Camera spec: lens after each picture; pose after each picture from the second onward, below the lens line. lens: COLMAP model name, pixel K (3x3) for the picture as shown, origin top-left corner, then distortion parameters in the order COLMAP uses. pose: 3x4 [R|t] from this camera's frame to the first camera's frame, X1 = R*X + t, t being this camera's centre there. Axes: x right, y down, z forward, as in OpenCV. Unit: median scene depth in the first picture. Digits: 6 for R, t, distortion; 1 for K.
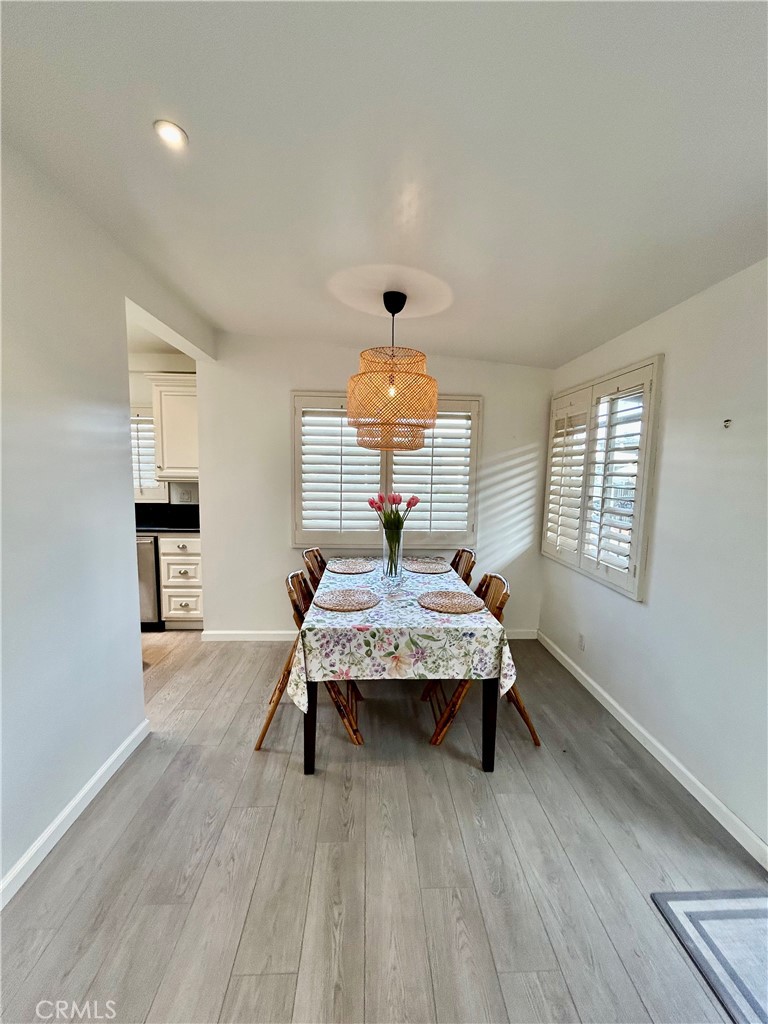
lens RADIAL K [[412.6, 0, 384.1], [0, 412.6, 513.0], [0, 0, 1]] dist [0.000795, 0.001180]
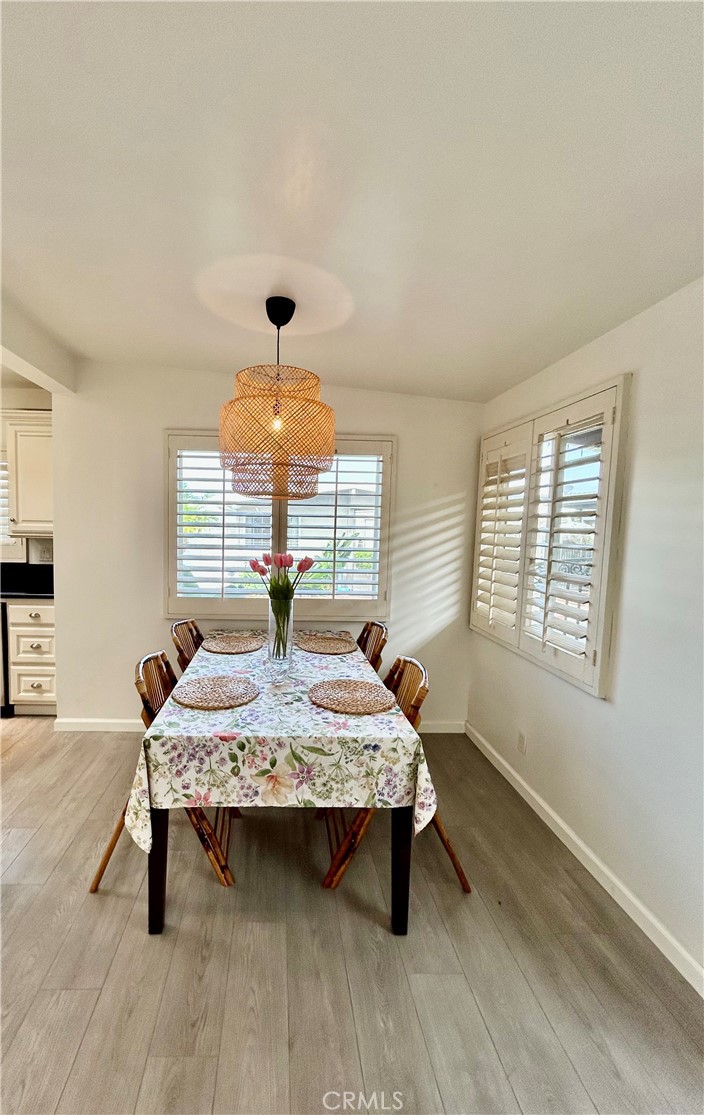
lens RADIAL K [[449.5, 0, 284.6], [0, 449.5, 558.5], [0, 0, 1]] dist [-0.000134, 0.001469]
pose [[0.999703, 0.005265, -0.023789, 0.055409], [-0.006004, 0.999498, -0.031123, -0.012715], [0.023614, 0.031256, 0.999232, 0.153470]]
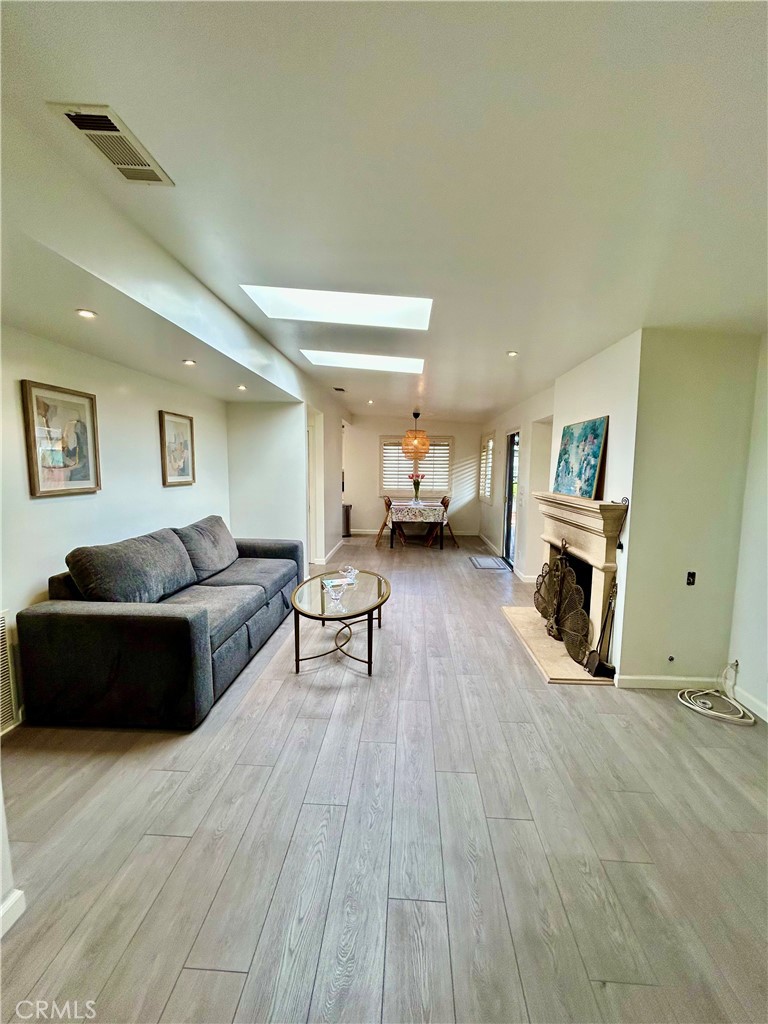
lens RADIAL K [[412.6, 0, 385.9], [0, 412.6, 511.4], [0, 0, 1]] dist [0.000795, 0.001180]
pose [[0.994828, 0.002827, -0.101532, 0.118401], [-0.002938, 0.999995, -0.000938, 0.261383], [0.101529, 0.001232, 0.994832, -2.269786]]
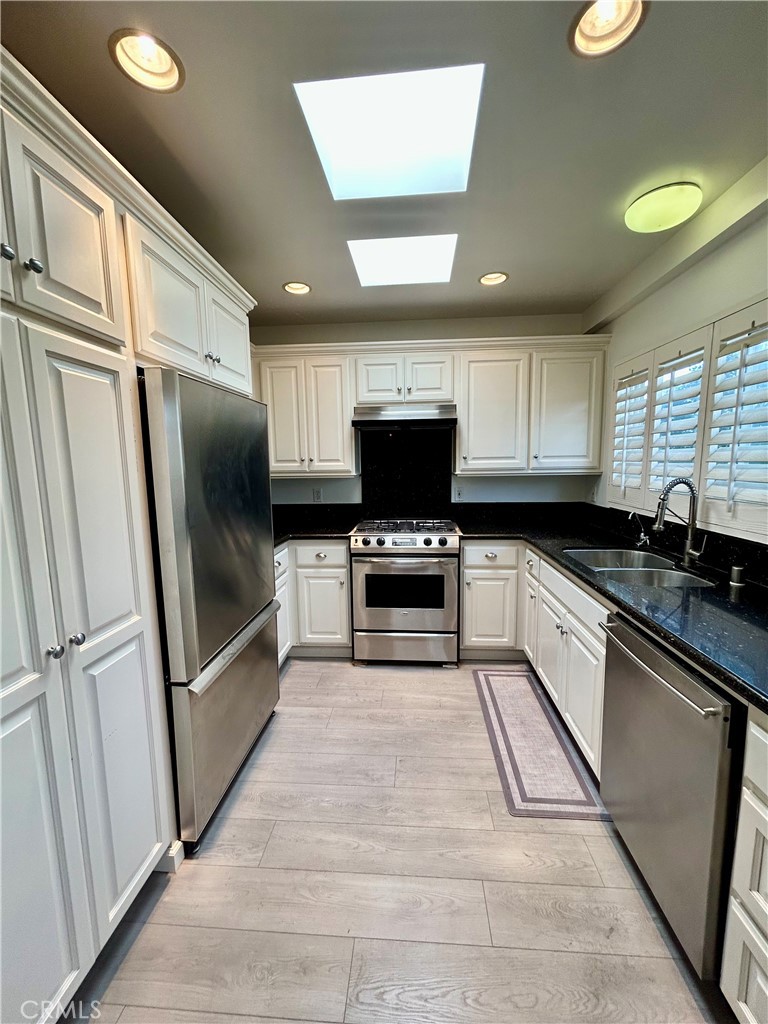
lens RADIAL K [[412.6, 0, 386.4], [0, 412.6, 512.2], [0, 0, 1]] dist [0.000795, 0.001180]
pose [[-0.114674, 0.111899, -0.987081, -0.418868], [-0.092953, 0.988068, 0.122809, -0.121309], [0.989045, 0.105835, -0.102904, 1.196801]]
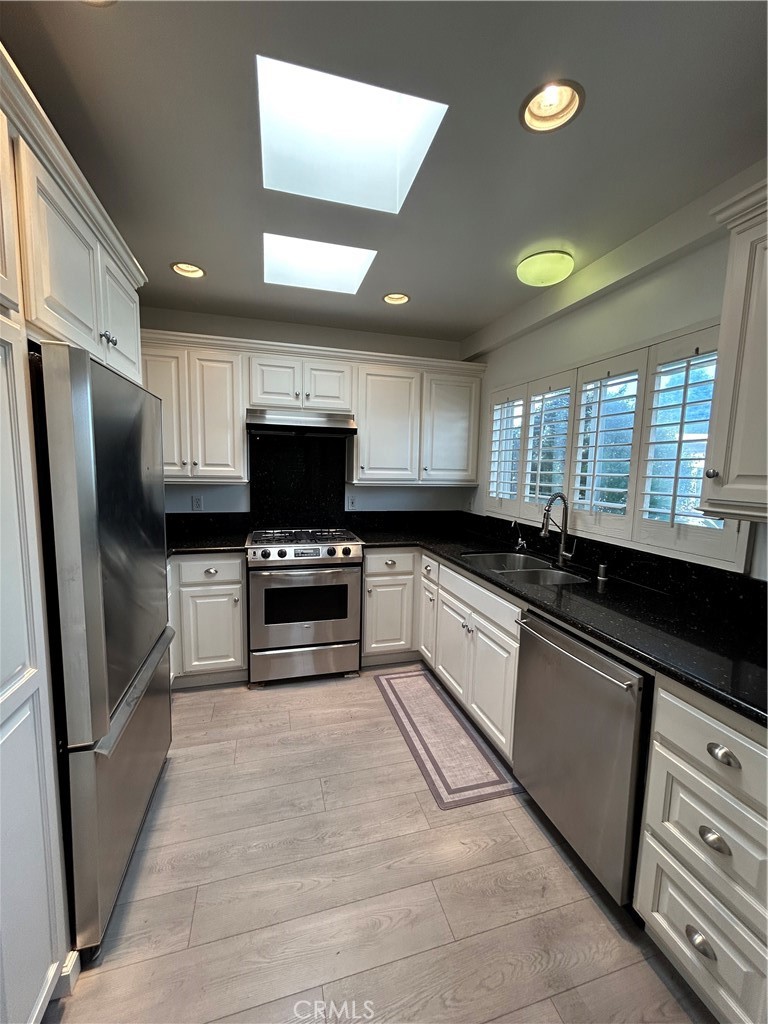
lens RADIAL K [[412.6, 0, 385.6], [0, 412.6, 512.3], [0, 0, 1]] dist [0.000795, 0.001180]
pose [[0.234730, 0.098373, -0.967070, -0.438116], [-0.122551, 0.989923, 0.070952, -0.114932], [0.964304, 0.101861, 0.244421, 1.054565]]
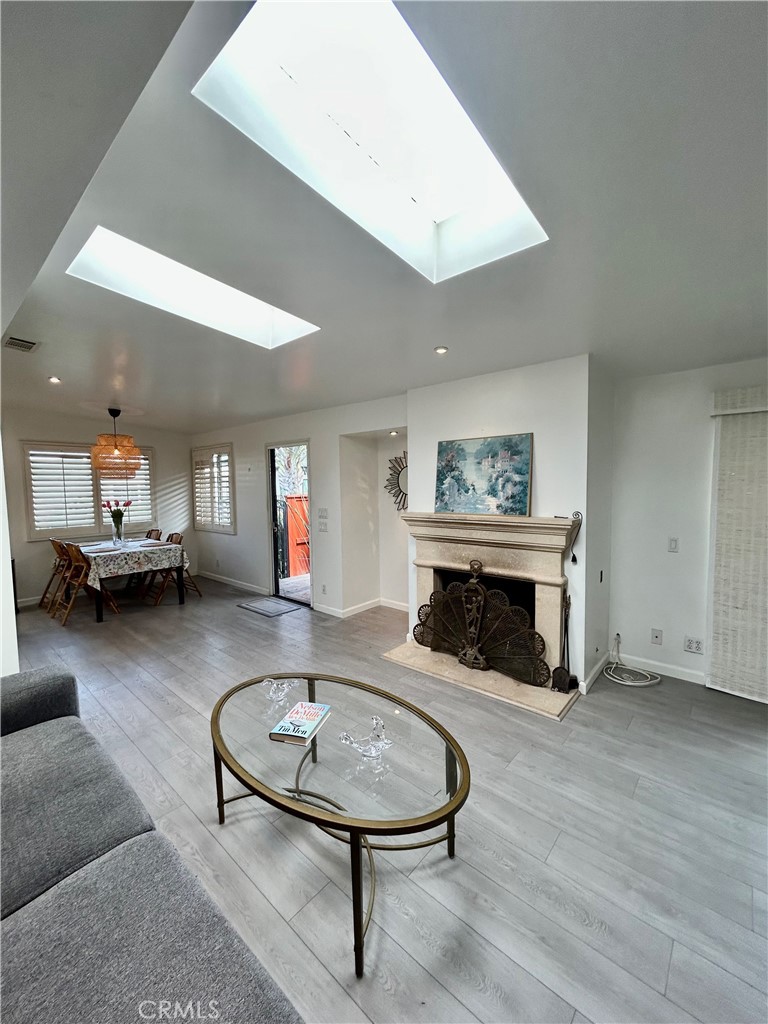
lens RADIAL K [[412.6, 0, 385.7], [0, 412.6, 512.0], [0, 0, 1]] dist [0.000795, 0.001180]
pose [[0.689690, -0.076891, 0.720010, -0.587911], [0.105008, 0.994456, 0.005613, 0.154796], [-0.716450, 0.071736, 0.693941, -1.493814]]
